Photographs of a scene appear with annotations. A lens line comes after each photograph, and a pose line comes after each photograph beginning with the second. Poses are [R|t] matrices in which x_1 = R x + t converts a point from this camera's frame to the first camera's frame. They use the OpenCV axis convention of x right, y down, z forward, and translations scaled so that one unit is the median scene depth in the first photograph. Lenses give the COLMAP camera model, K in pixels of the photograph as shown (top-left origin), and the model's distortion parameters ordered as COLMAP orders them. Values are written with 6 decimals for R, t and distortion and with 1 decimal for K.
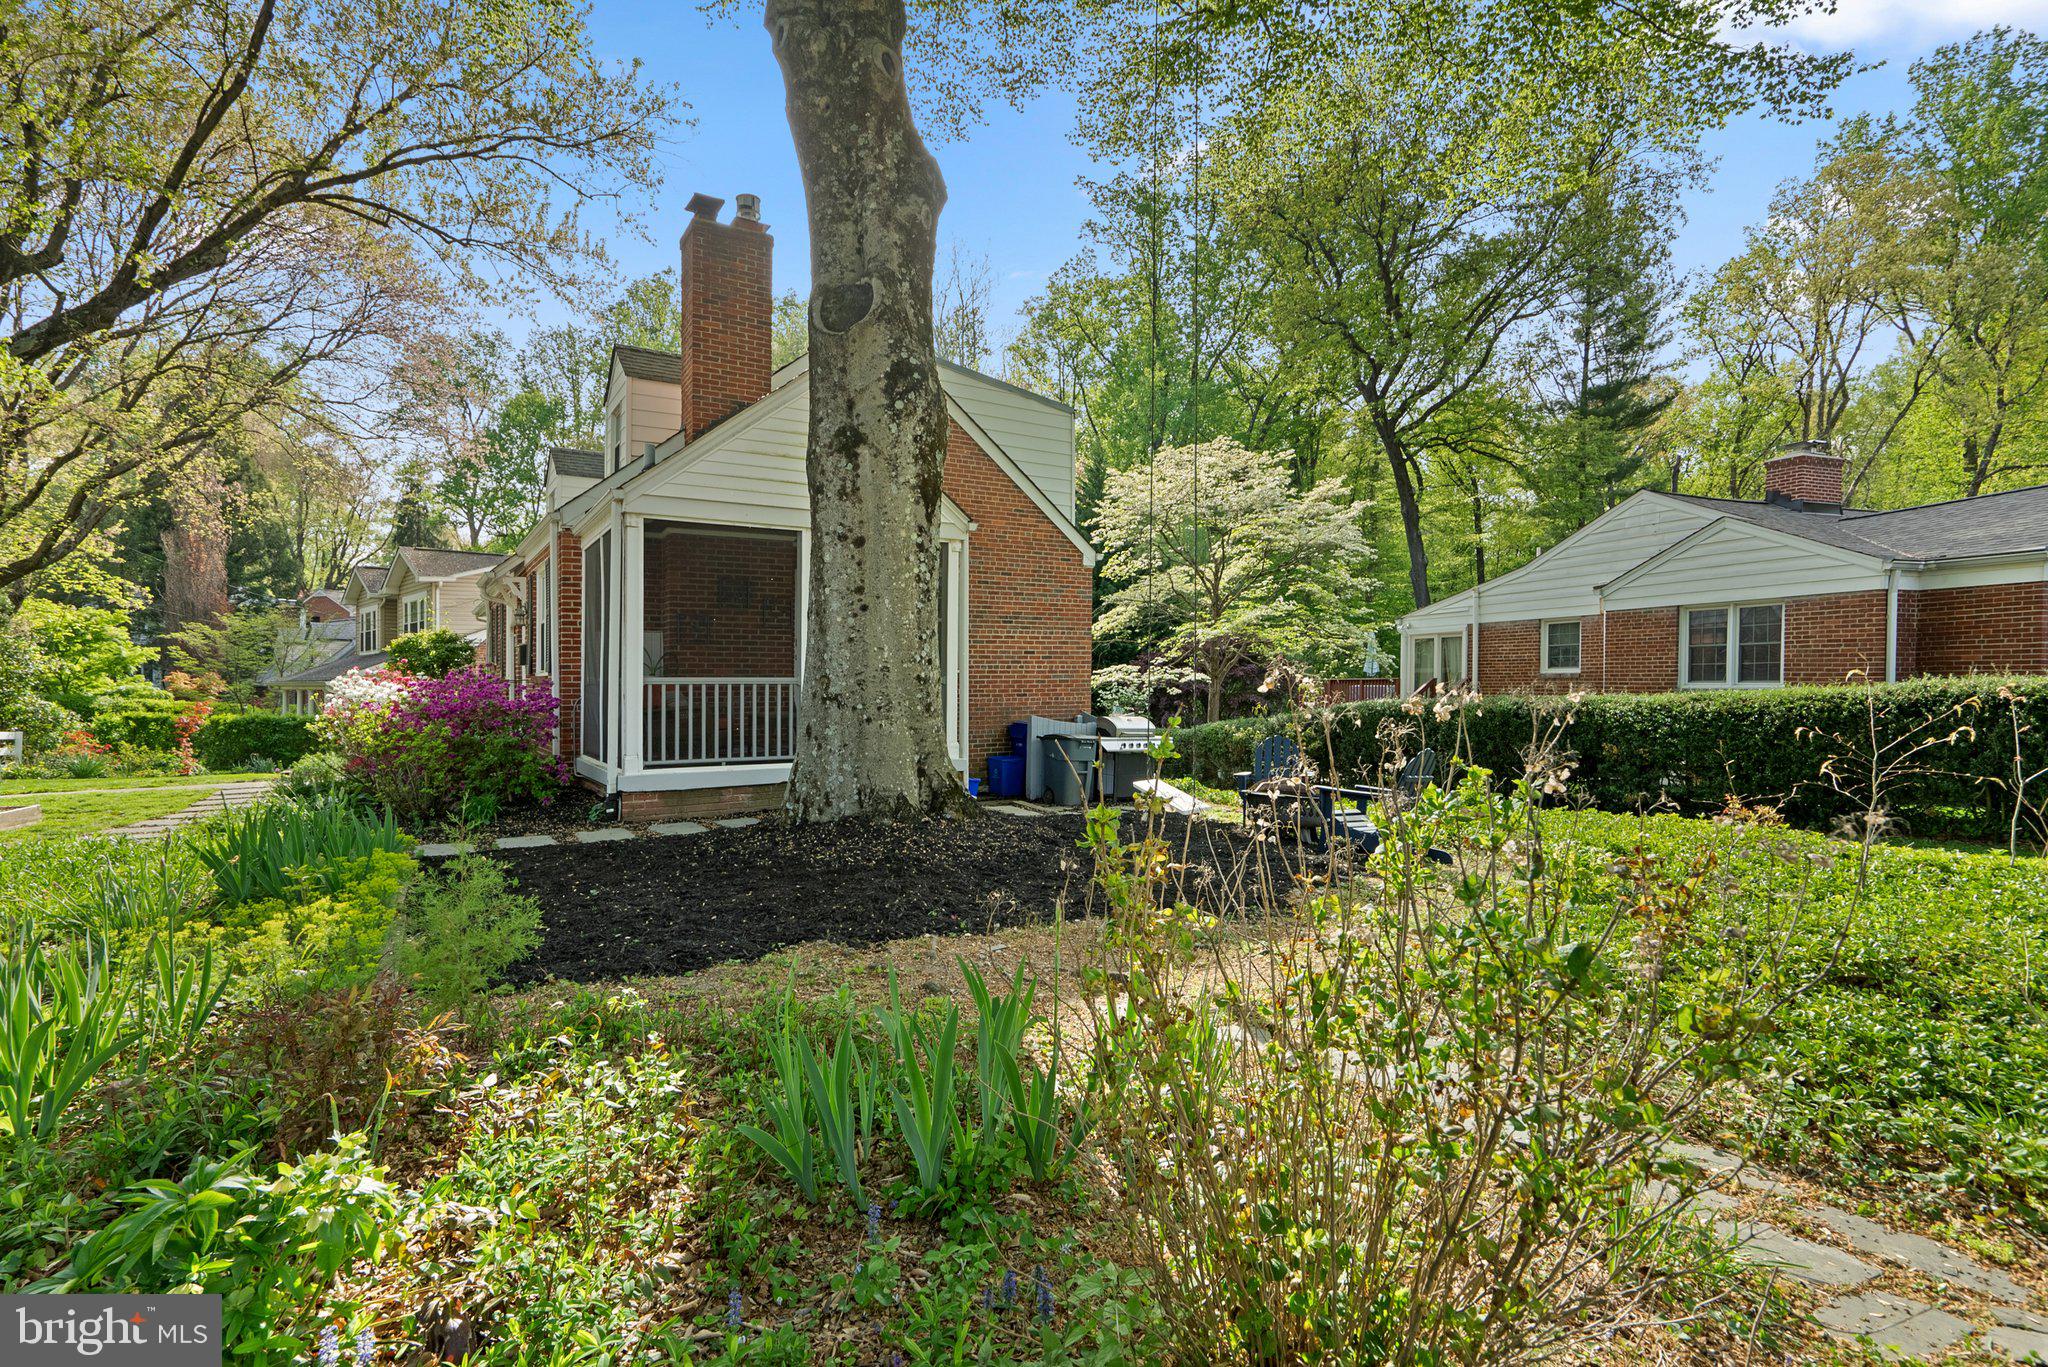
lens RADIAL K [[933.0, 0, 1017.5], [0, 933.0, 701.4], [0, 0, 1]] dist [0.000375, -0.000188]
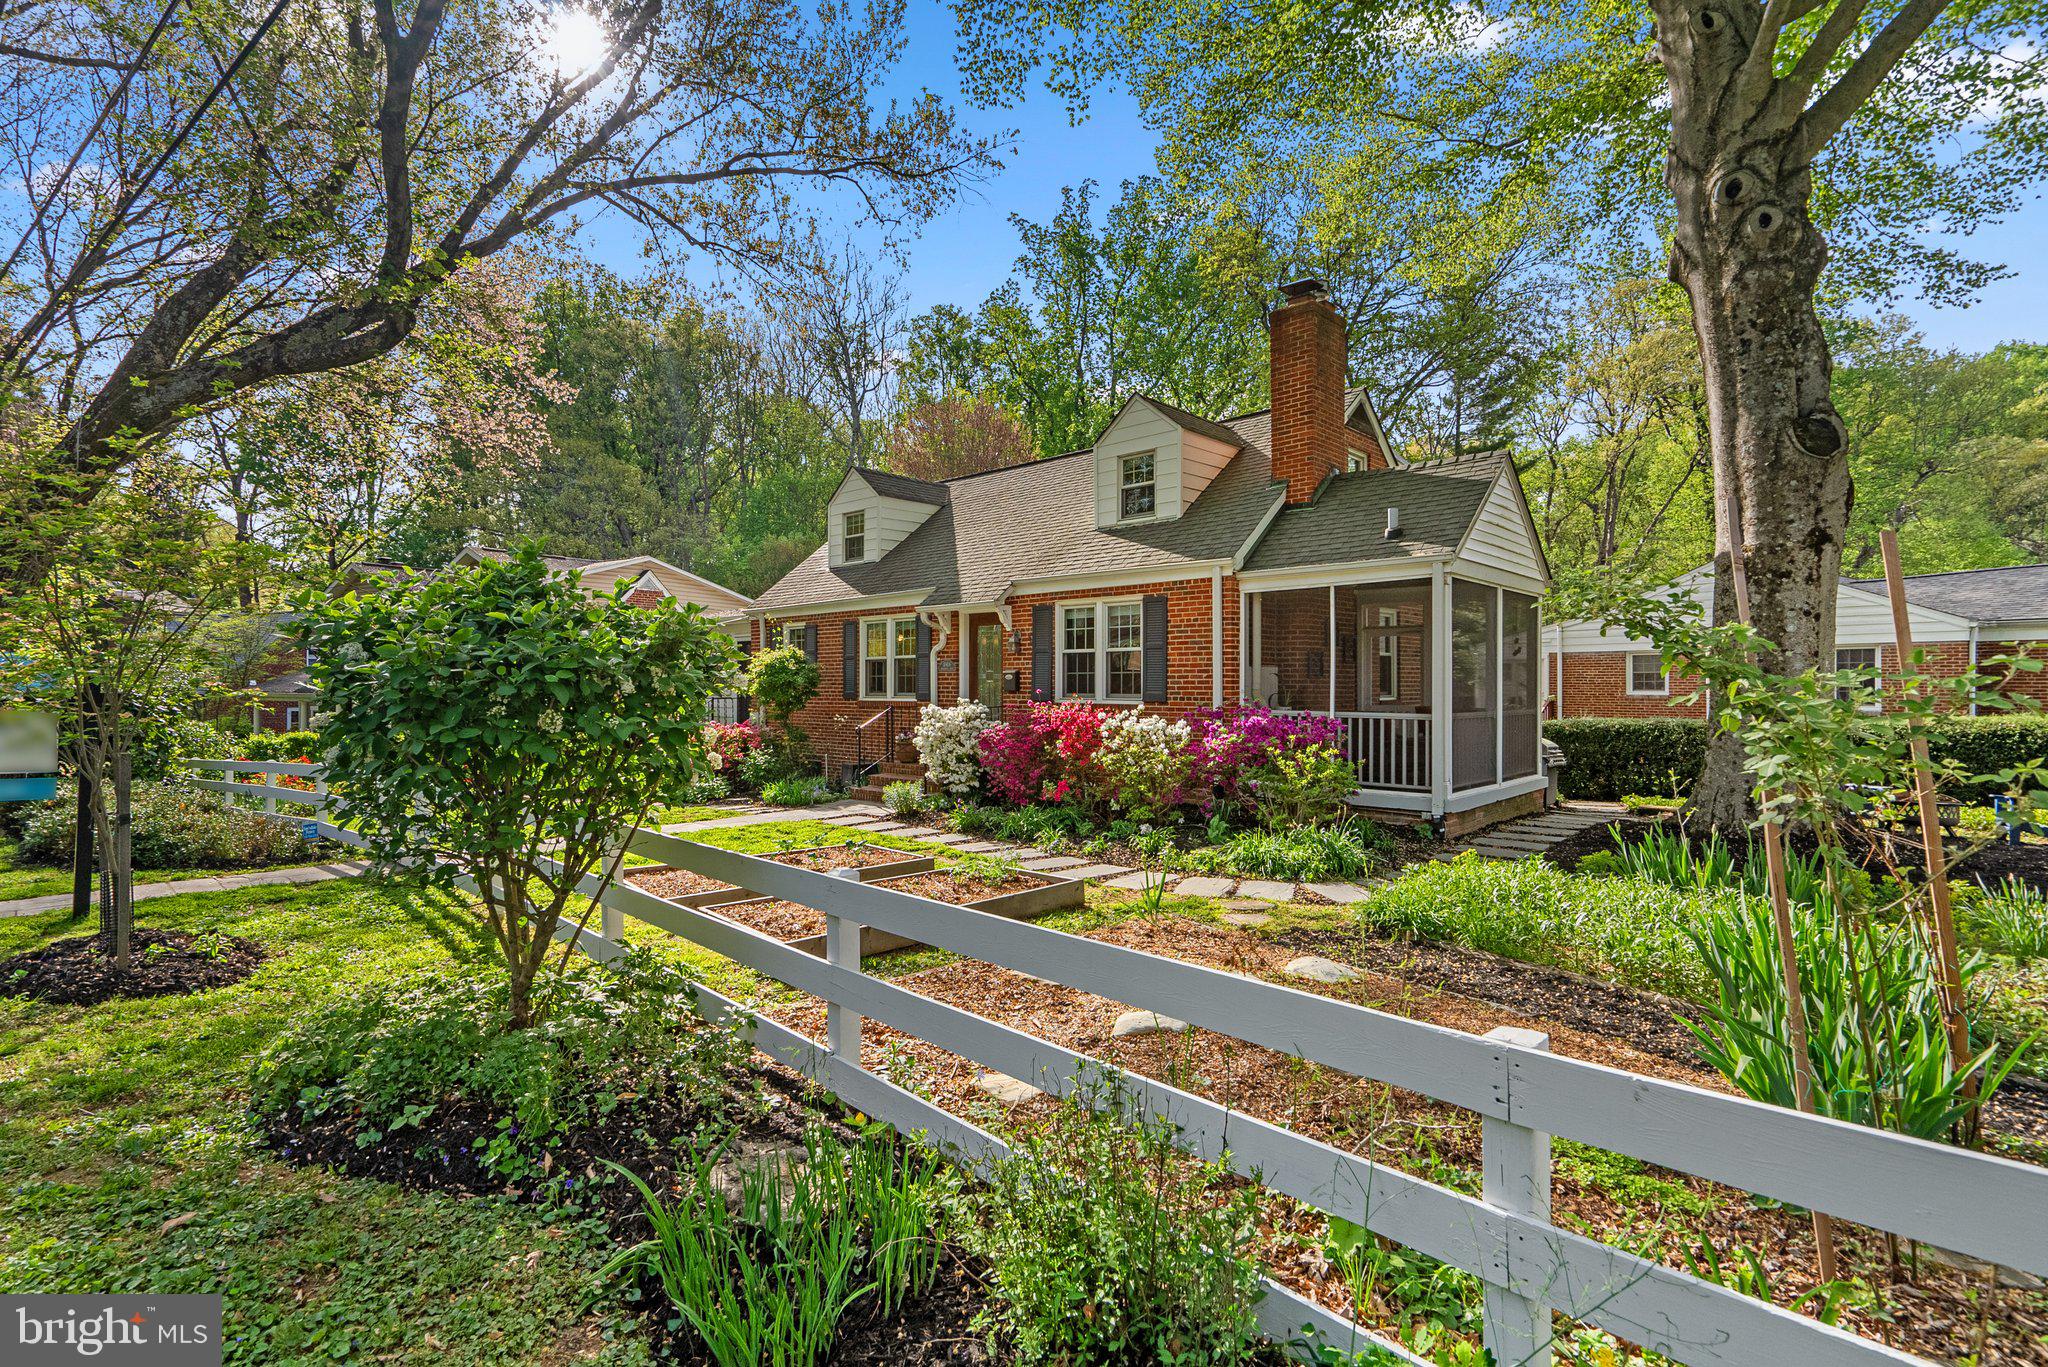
lens RADIAL K [[915.7, 0, 1024.0], [0, 915.7, 683.5], [0, 0, 1]] dist [-0.001063, -0.000266]
pose [[0.969757, 0.004710, 0.244029, -0.514883], [0.001119, 0.999718, -0.023740, -0.017180], [-0.244072, 0.023295, 0.969477, 0.016551]]
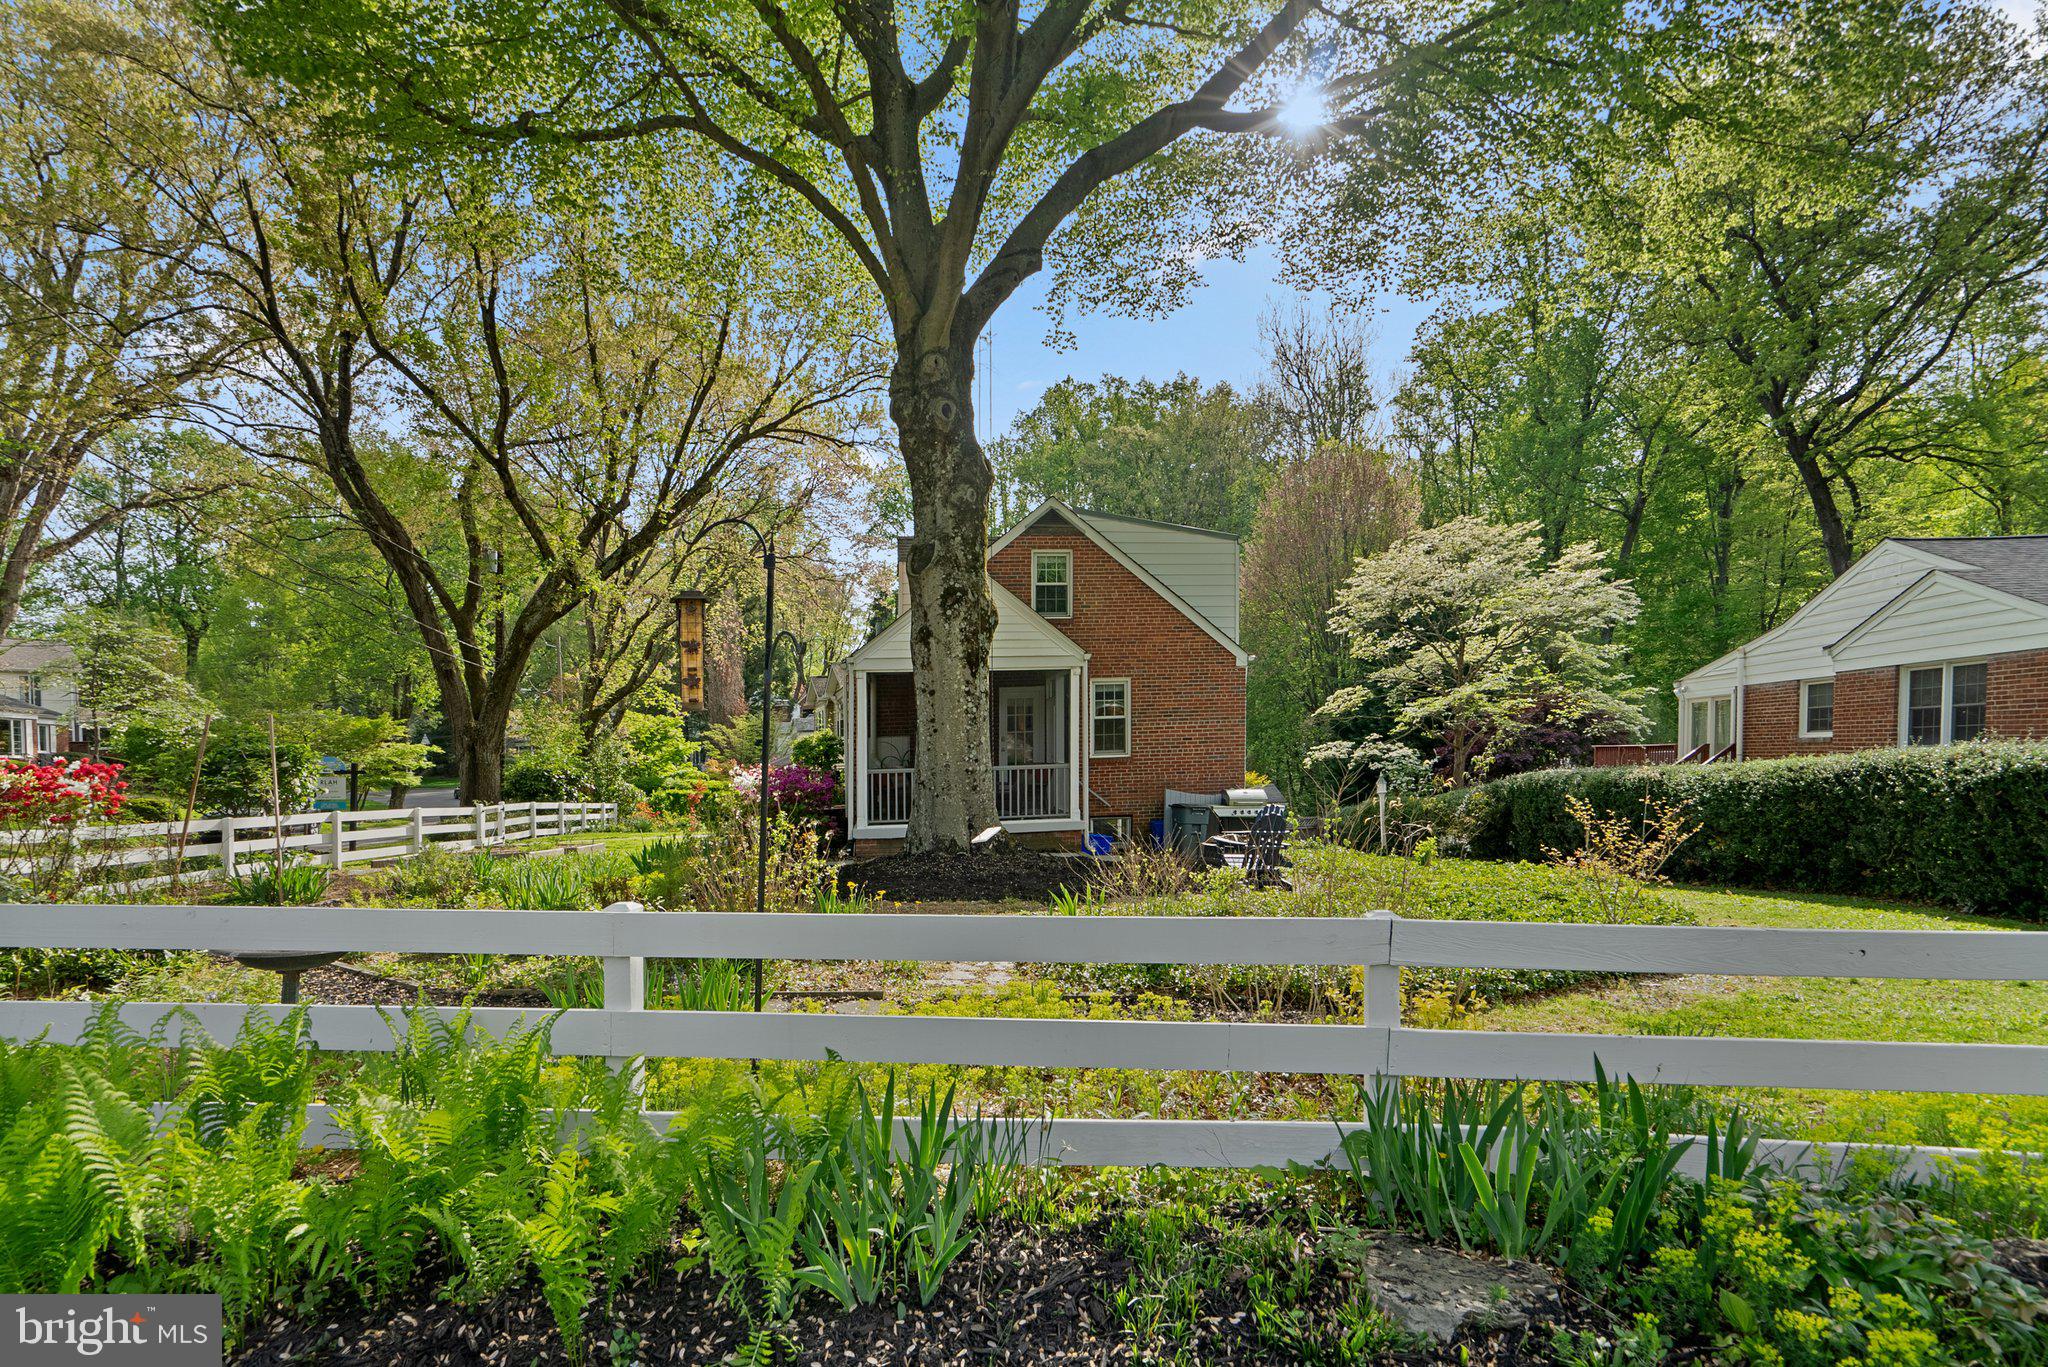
lens RADIAL K [[923.8, 0, 1023.7], [0, 923.8, 763.7], [0, 0, 1]] dist [0.000477, -0.000048]
pose [[0.913366, -0.019633, -0.406665, 0.227668], [0.016175, 0.999798, -0.011939, -0.005441], [0.406817, 0.004327, 0.913499, -0.165703]]
